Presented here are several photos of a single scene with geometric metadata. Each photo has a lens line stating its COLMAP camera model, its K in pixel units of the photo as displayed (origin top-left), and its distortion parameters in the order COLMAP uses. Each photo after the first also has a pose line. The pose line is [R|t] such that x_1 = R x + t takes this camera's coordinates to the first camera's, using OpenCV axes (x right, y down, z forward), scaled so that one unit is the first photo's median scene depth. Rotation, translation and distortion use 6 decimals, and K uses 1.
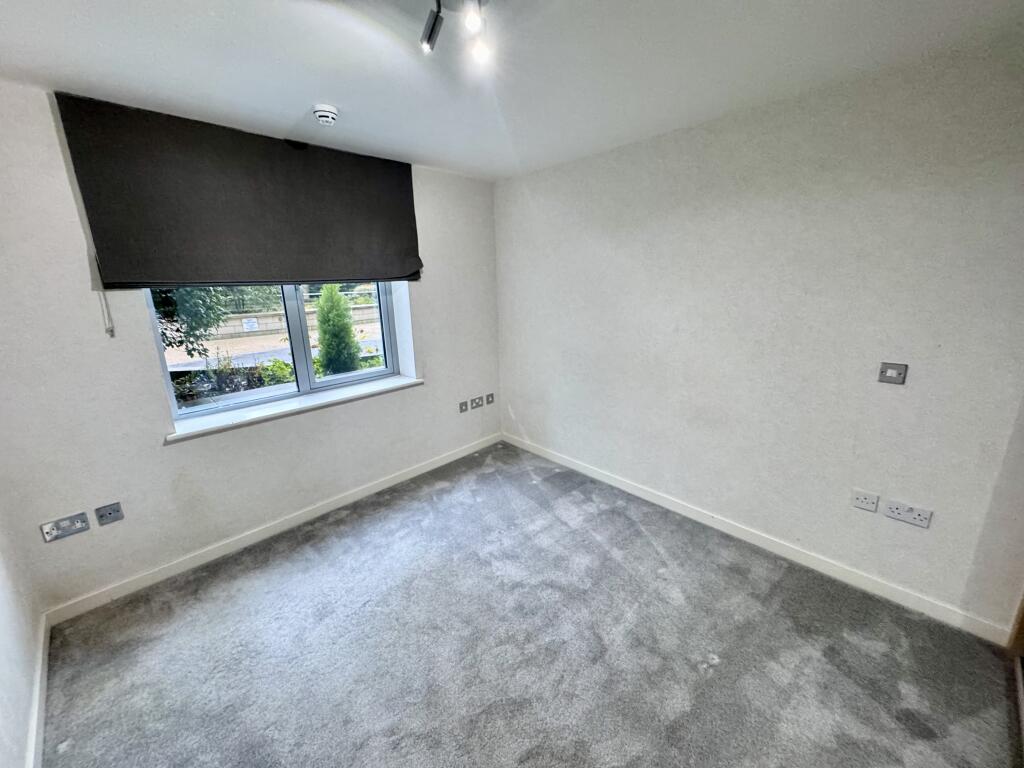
lens RADIAL K [[408.2, 0, 517.2], [0, 408.2, 383.8], [0, 0, 1]] dist [0.000884, 0.000018]
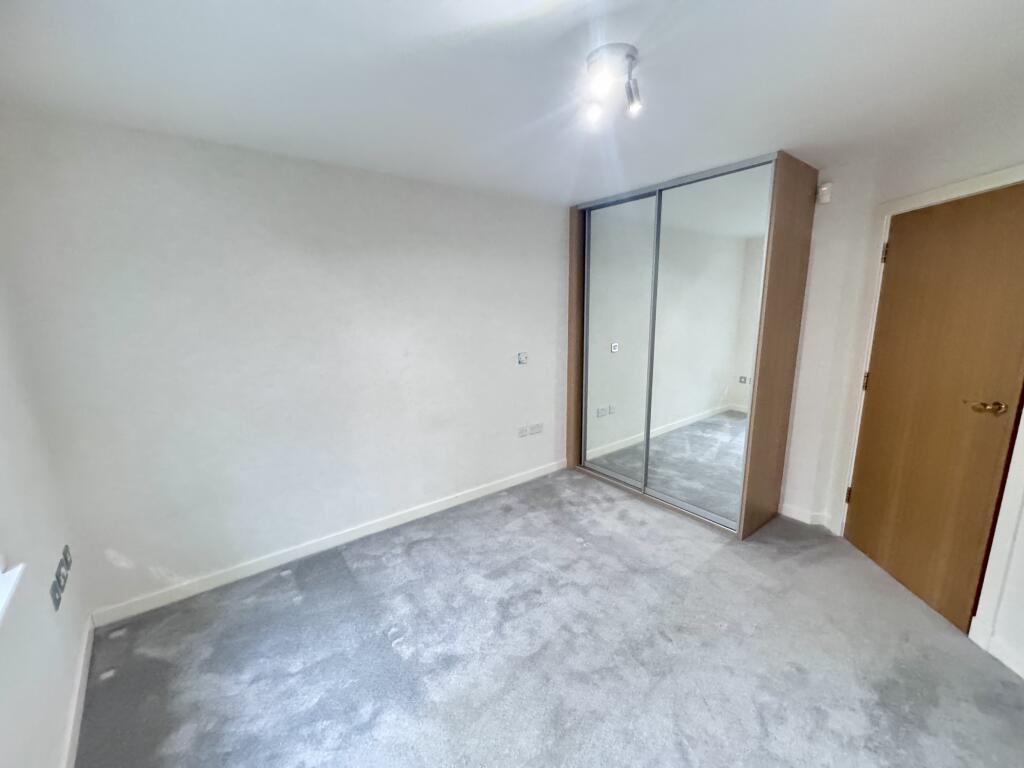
lens RADIAL K [[408.2, 0, 516.7], [0, 408.2, 381.7], [0, 0, 1]] dist [0.000884, 0.000018]
pose [[0.088609, -0.170037, 0.981446, -0.657882], [0.251563, 0.957200, 0.143124, -0.139756], [-0.963776, 0.234213, 0.127592, 0.576575]]
